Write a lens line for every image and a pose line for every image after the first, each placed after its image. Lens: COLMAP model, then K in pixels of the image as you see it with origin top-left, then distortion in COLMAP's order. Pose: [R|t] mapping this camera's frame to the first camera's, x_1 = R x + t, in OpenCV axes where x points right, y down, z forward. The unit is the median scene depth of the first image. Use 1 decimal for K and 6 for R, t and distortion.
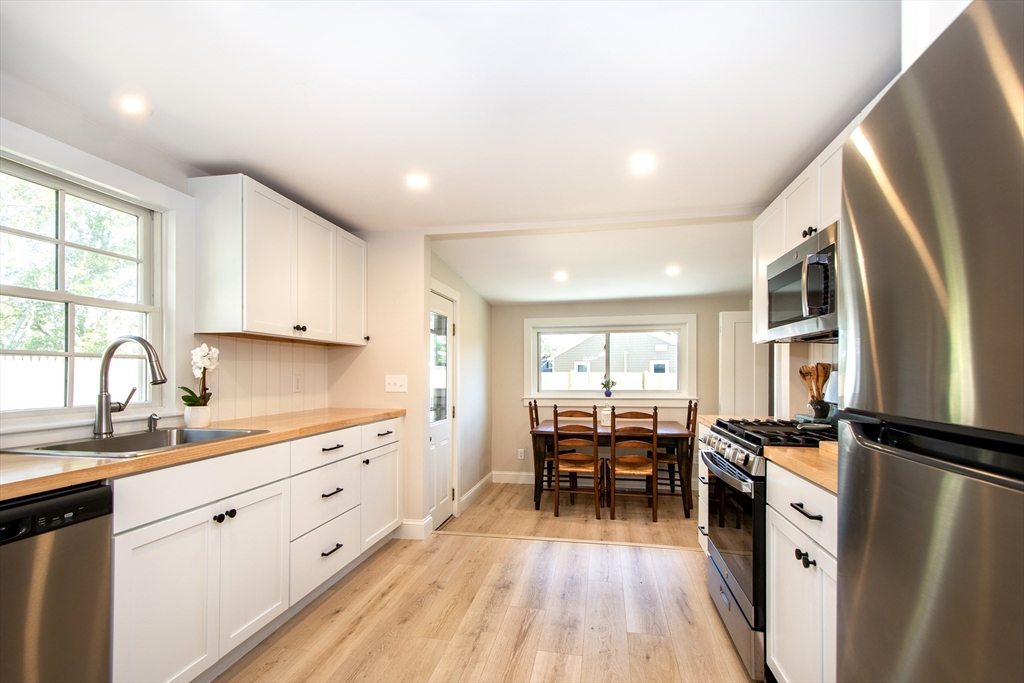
lens RADIAL K [[455.1, 0, 516.1], [0, 455.1, 372.2], [0, 0, 1]] dist [0.000318, -0.000026]
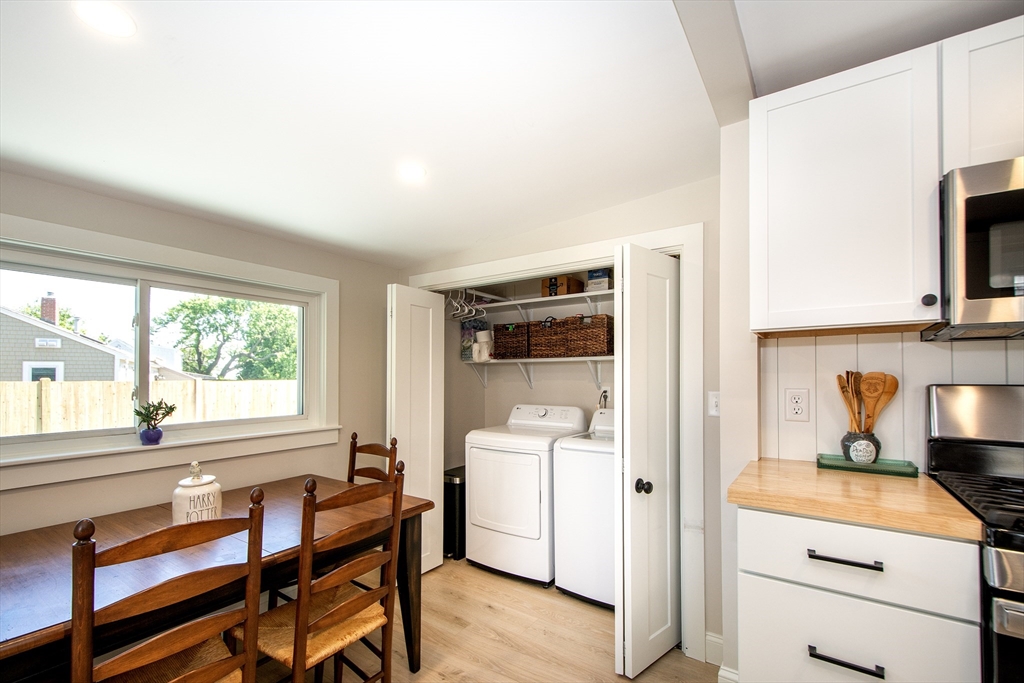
lens RADIAL K [[441.7, 0, 510.0], [0, 441.7, 371.3], [0, 0, 1]] dist [0.001659, -0.000140]
pose [[0.388371, 0.017112, 0.921344, -0.040335], [-0.000306, 0.999830, -0.018441, -0.003302], [-0.921503, 0.006880, 0.388310, 0.671485]]
